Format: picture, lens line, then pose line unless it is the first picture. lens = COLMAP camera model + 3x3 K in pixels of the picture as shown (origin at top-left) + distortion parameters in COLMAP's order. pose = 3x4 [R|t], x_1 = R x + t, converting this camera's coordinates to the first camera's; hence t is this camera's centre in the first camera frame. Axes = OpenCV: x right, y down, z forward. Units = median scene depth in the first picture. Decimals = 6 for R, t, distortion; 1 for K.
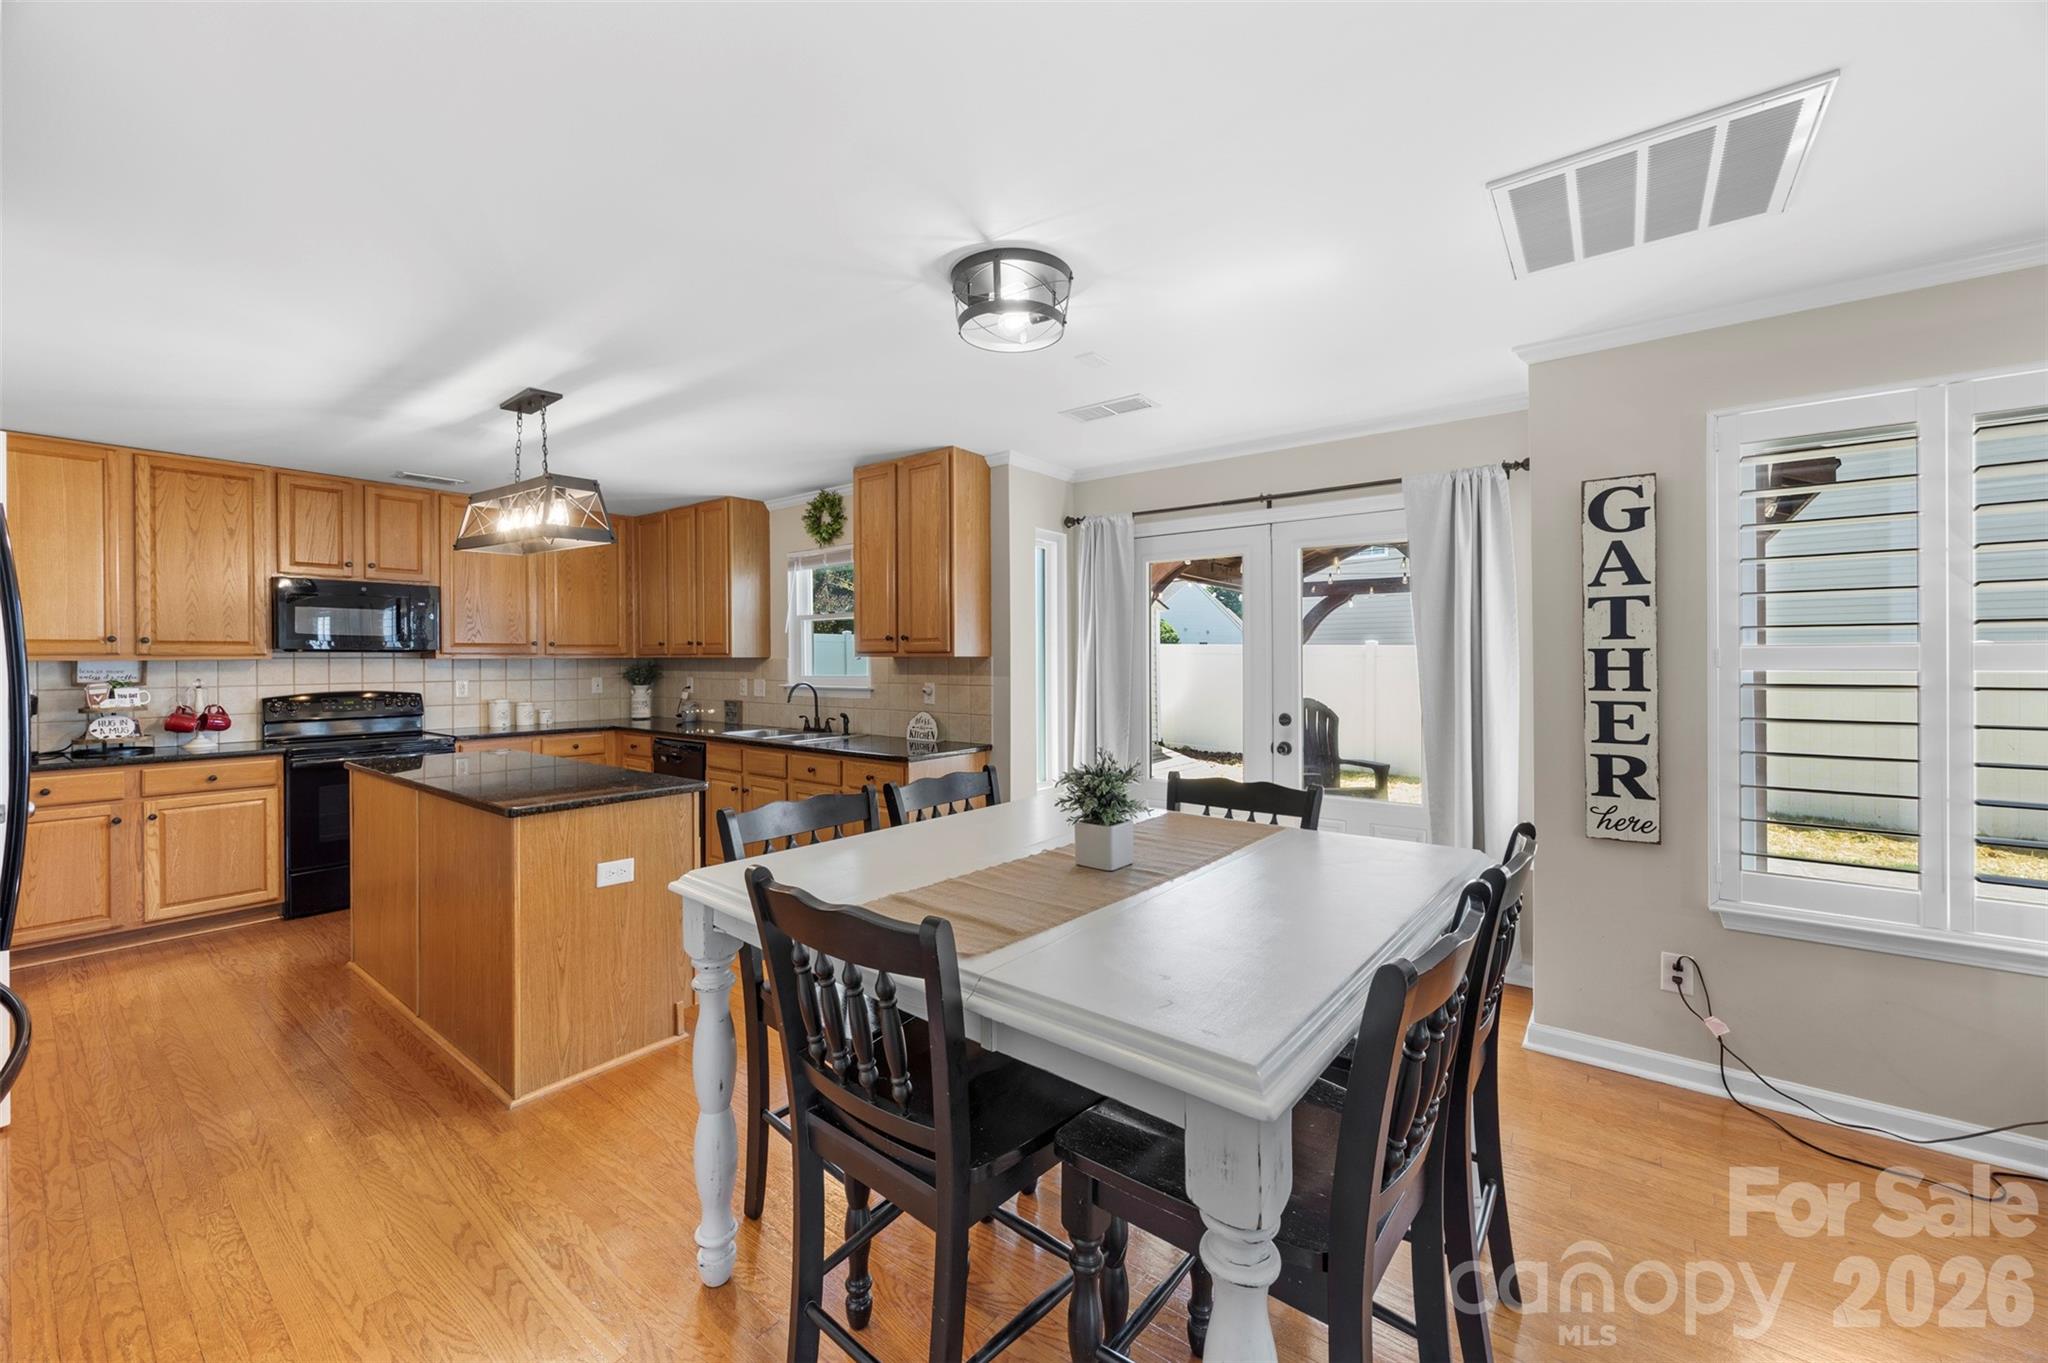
lens RADIAL K [[786.3, 0, 1017.0], [0, 786.3, 662.8], [0, 0, 1]] dist [-0.000814, -0.000224]
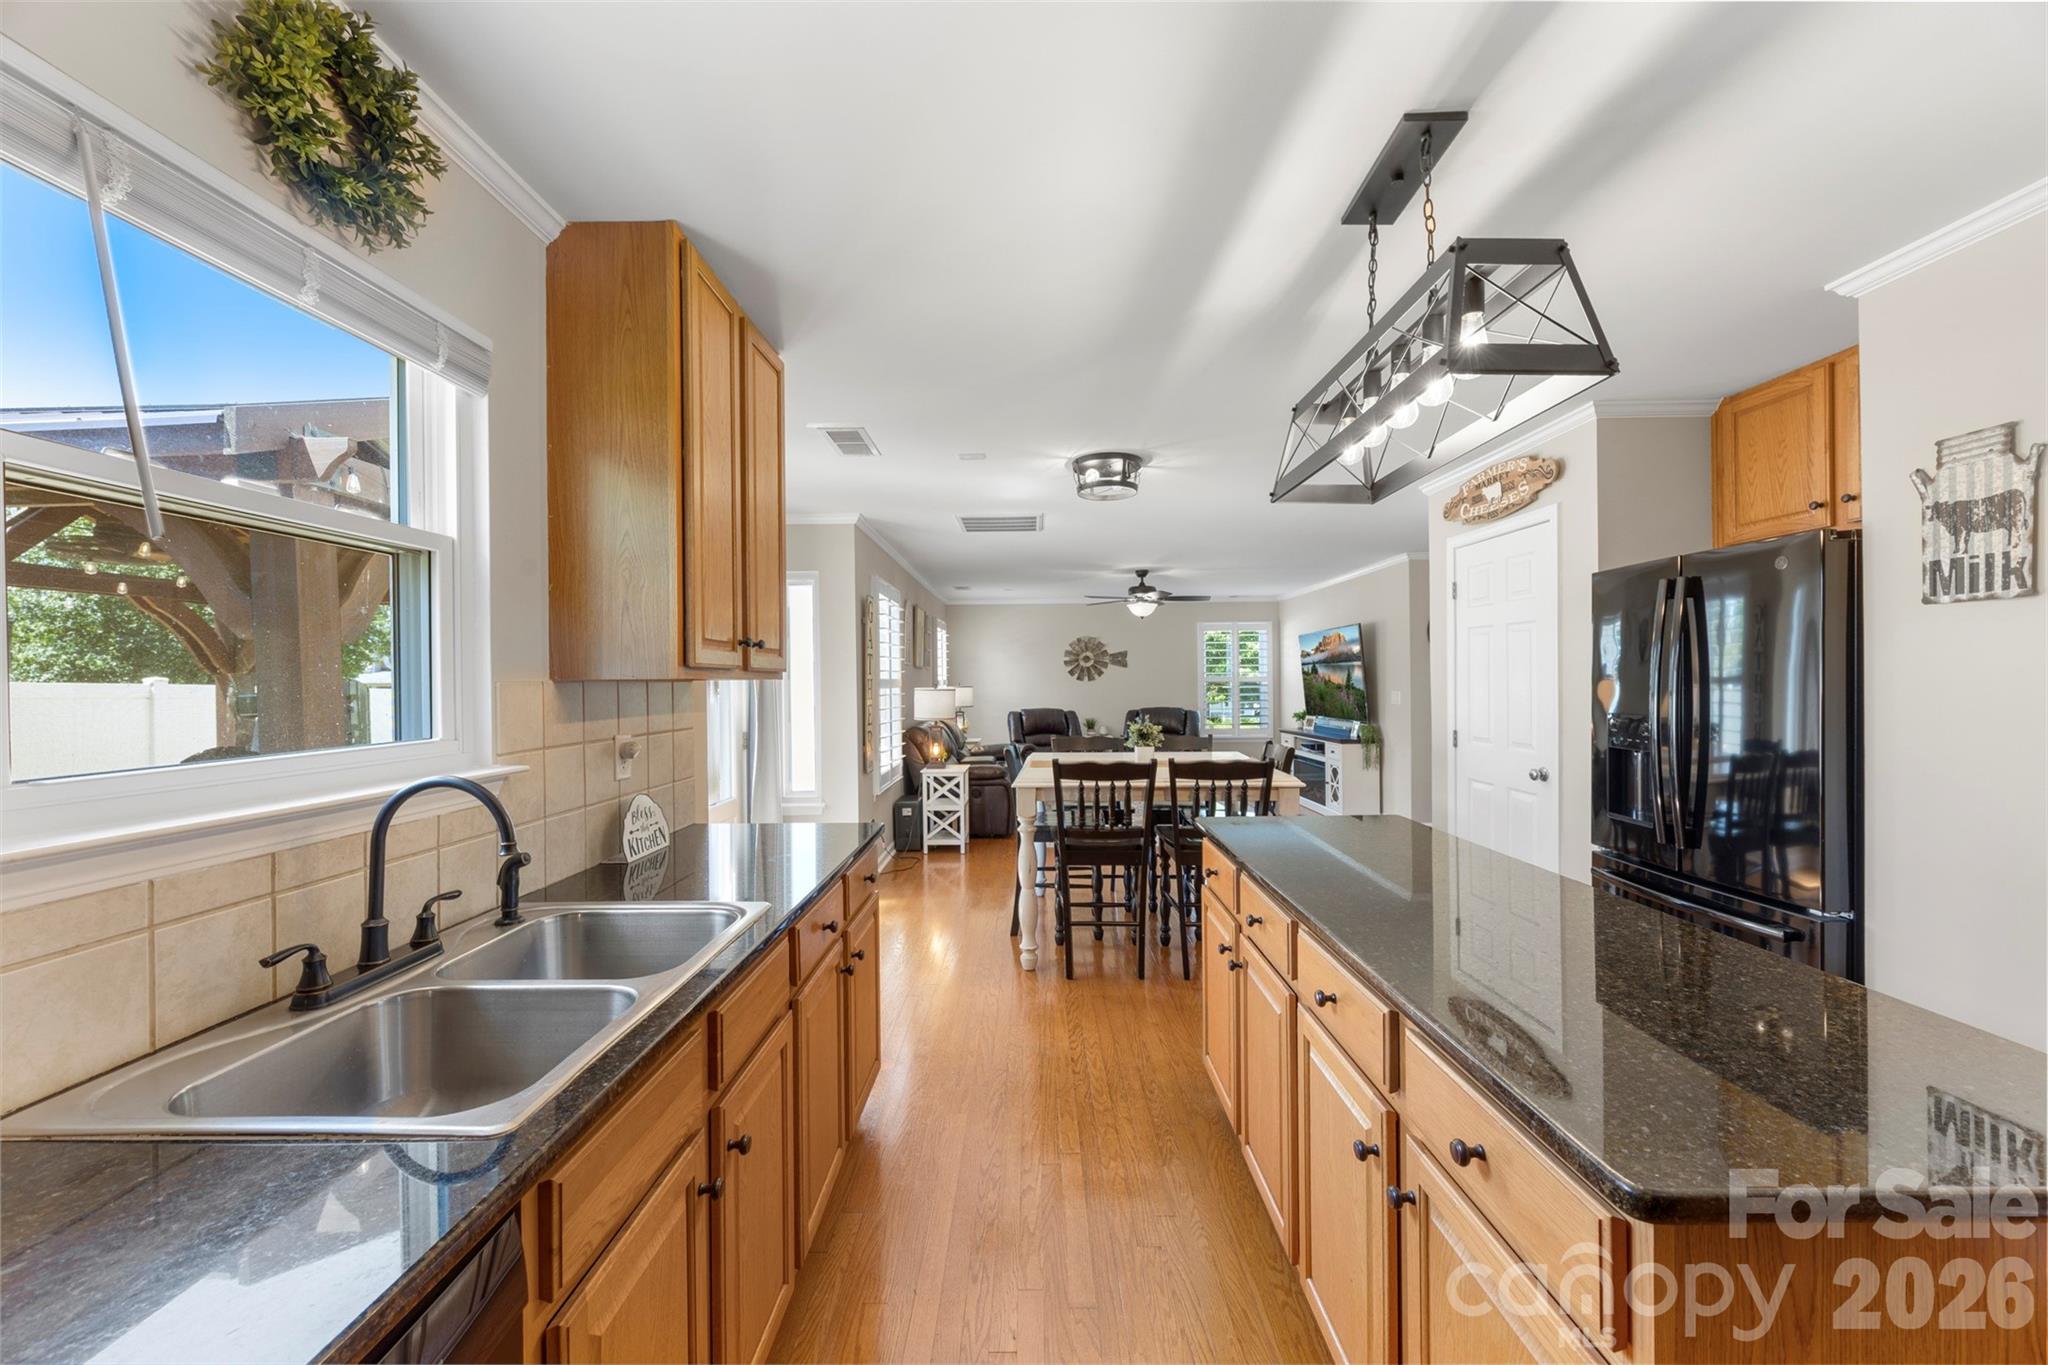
lens RADIAL K [[774.3, 0, 1019.3], [0, 774.3, 686.5], [0, 0, 1]] dist [-0.003672, 0.000199]
pose [[-0.597535, 0.005370, 0.801825, -0.671603], [0.016267, 0.999853, 0.005427, -0.002414], [-0.801678, 0.016286, -0.597535, 1.157381]]
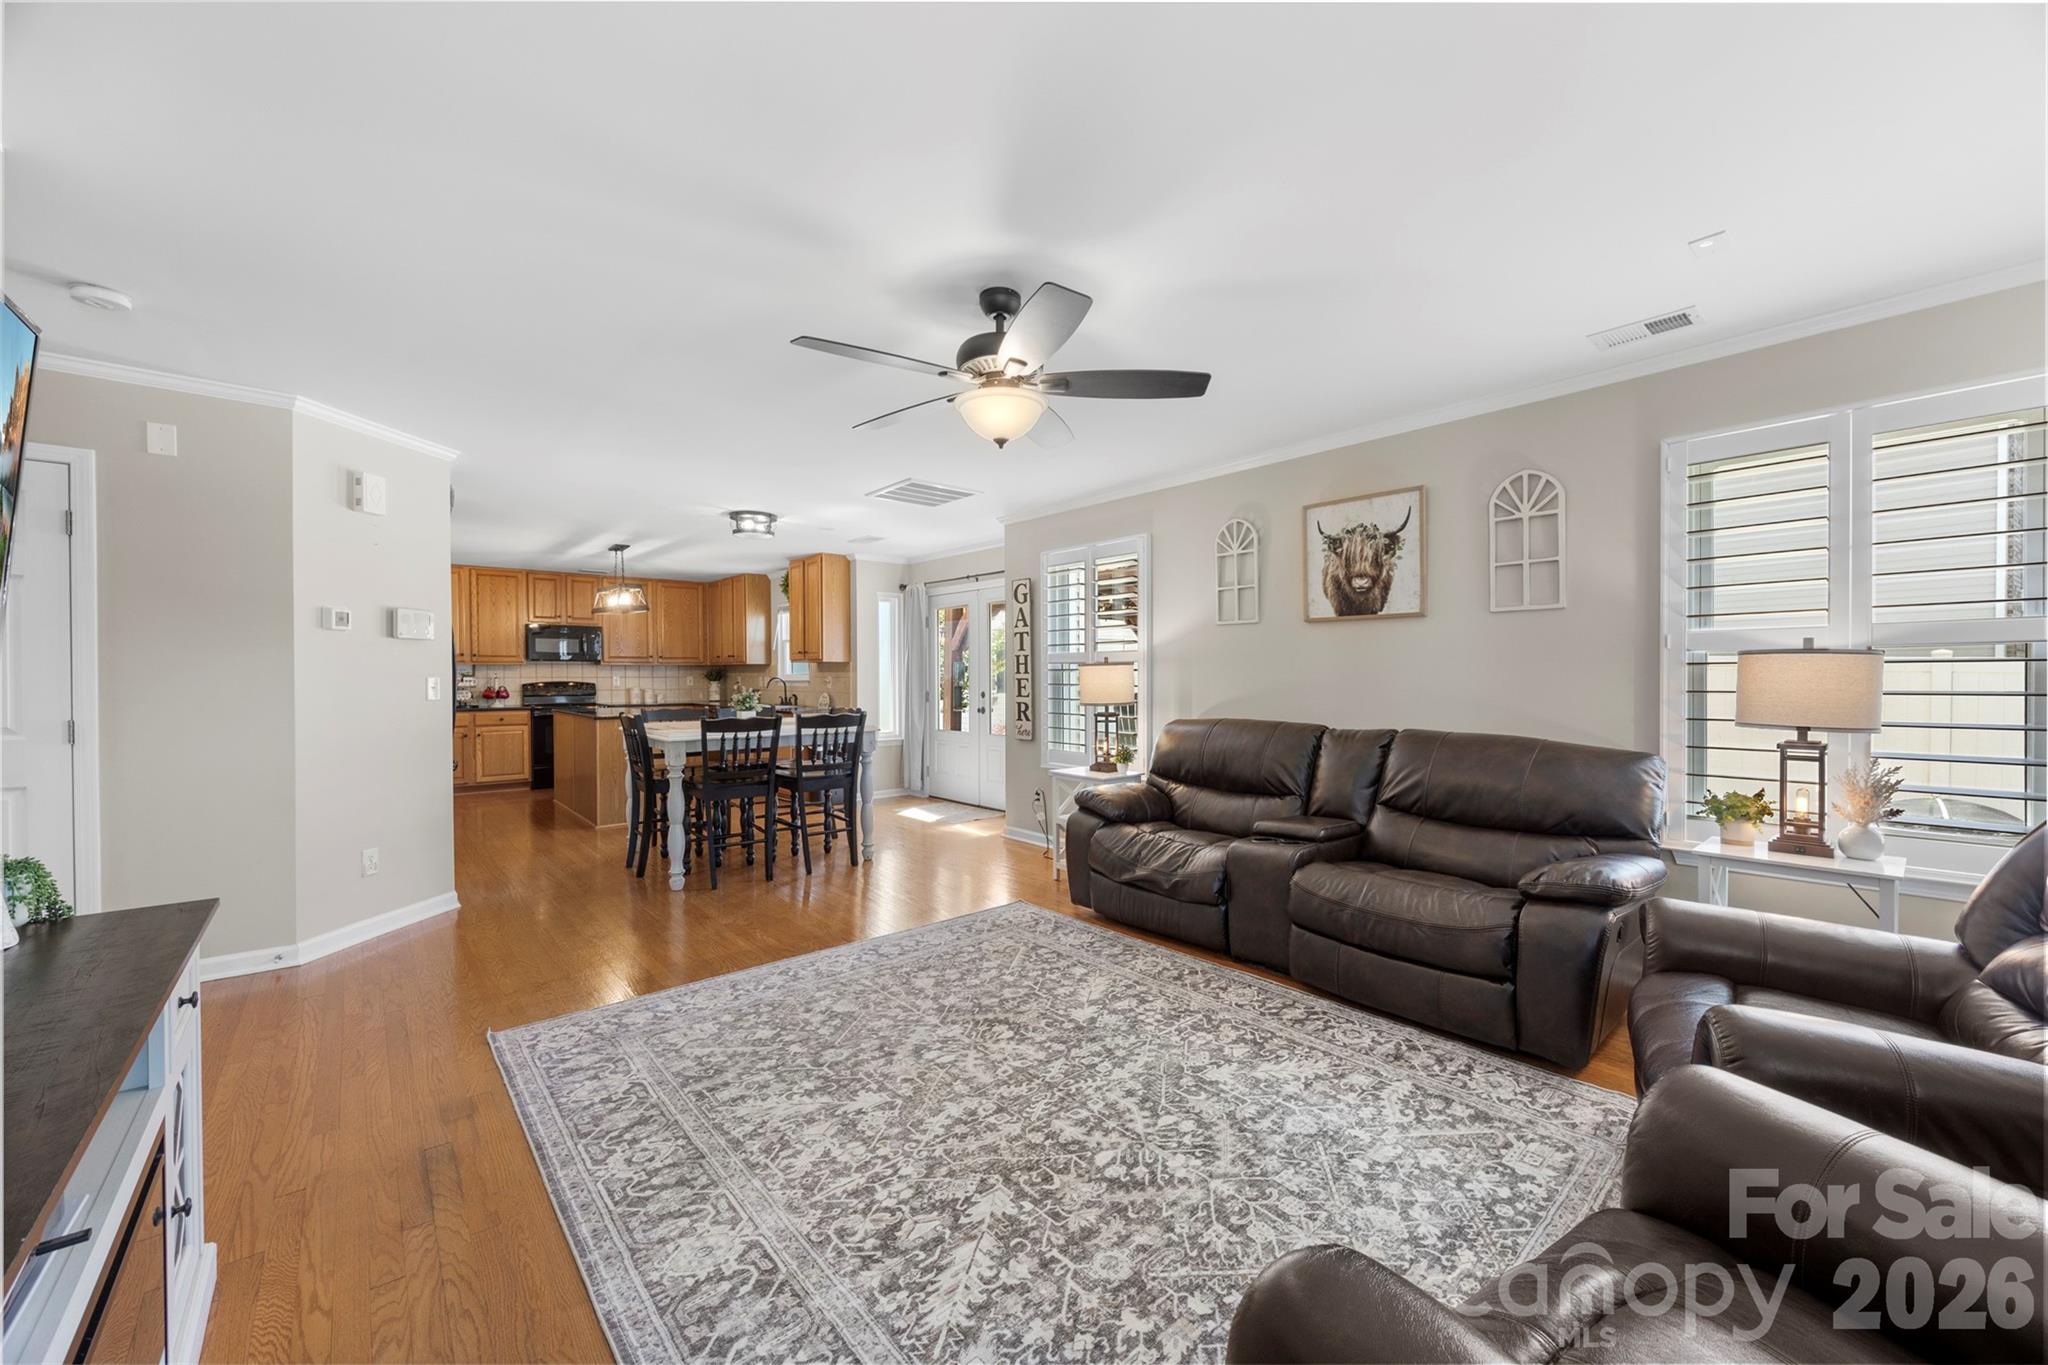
lens RADIAL K [[774.3, 0, 1019.3], [0, 774.3, 686.5], [0, 0, 1]] dist [-0.003672, 0.000199]
pose [[0.978481, 0.004017, -0.206300, 0.739210], [-0.001645, 0.999931, 0.011671, 0.028261], [0.206332, -0.011080, 0.978419, -0.720062]]
